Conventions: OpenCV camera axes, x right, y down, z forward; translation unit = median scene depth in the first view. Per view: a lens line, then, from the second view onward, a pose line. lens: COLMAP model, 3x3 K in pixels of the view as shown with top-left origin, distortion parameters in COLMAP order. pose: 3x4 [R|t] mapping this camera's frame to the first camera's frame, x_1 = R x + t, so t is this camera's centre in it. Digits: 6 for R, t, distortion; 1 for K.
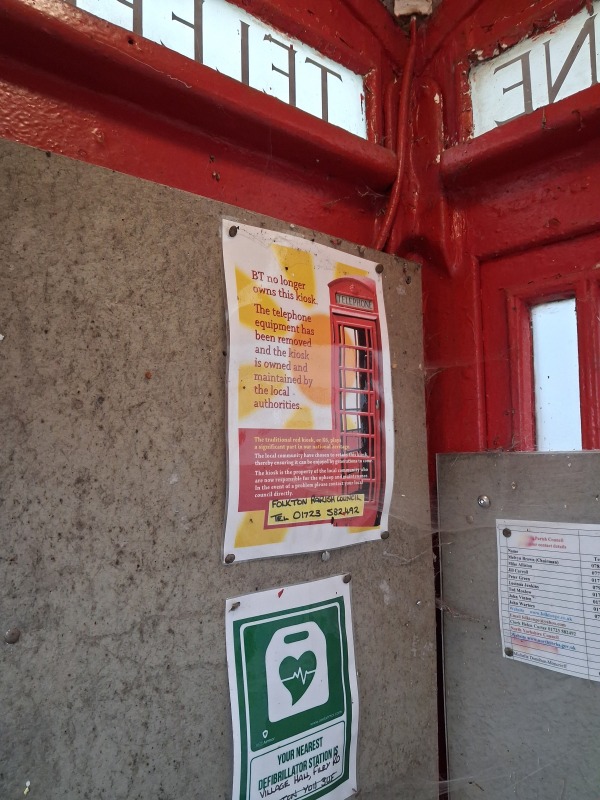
lens RADIAL K [[637.3, 0, 293.4], [0, 637.3, 399.8], [0, 0, 1]] dist [0.008533, -0.015421]
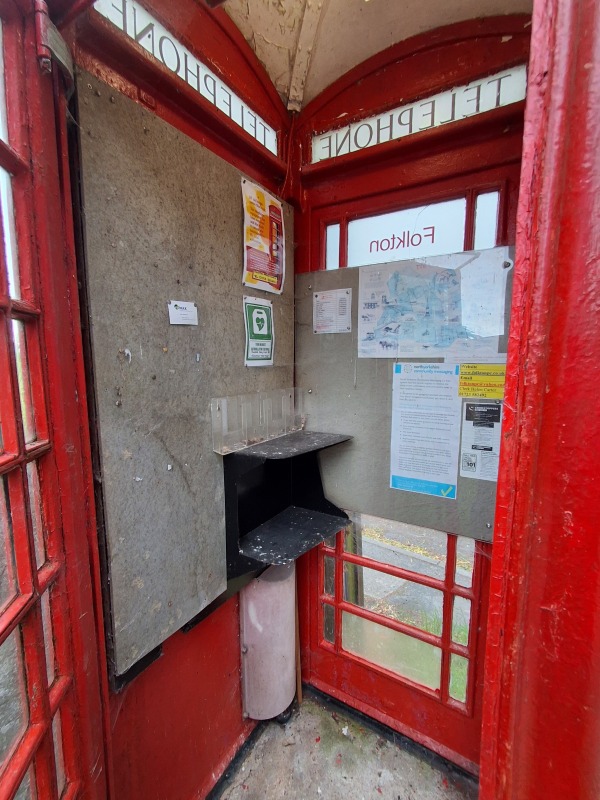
lens RADIAL K [[359.7, 0, 307.3], [0, 359.7, 406.2], [0, 0, 1]] dist [-0.010456, -0.001207]
pose [[0.946977, -0.026196, 0.320230, -0.352251], [-0.047359, 0.974404, 0.219759, 0.380159], [-0.317791, -0.223273, 0.921498, -0.909361]]
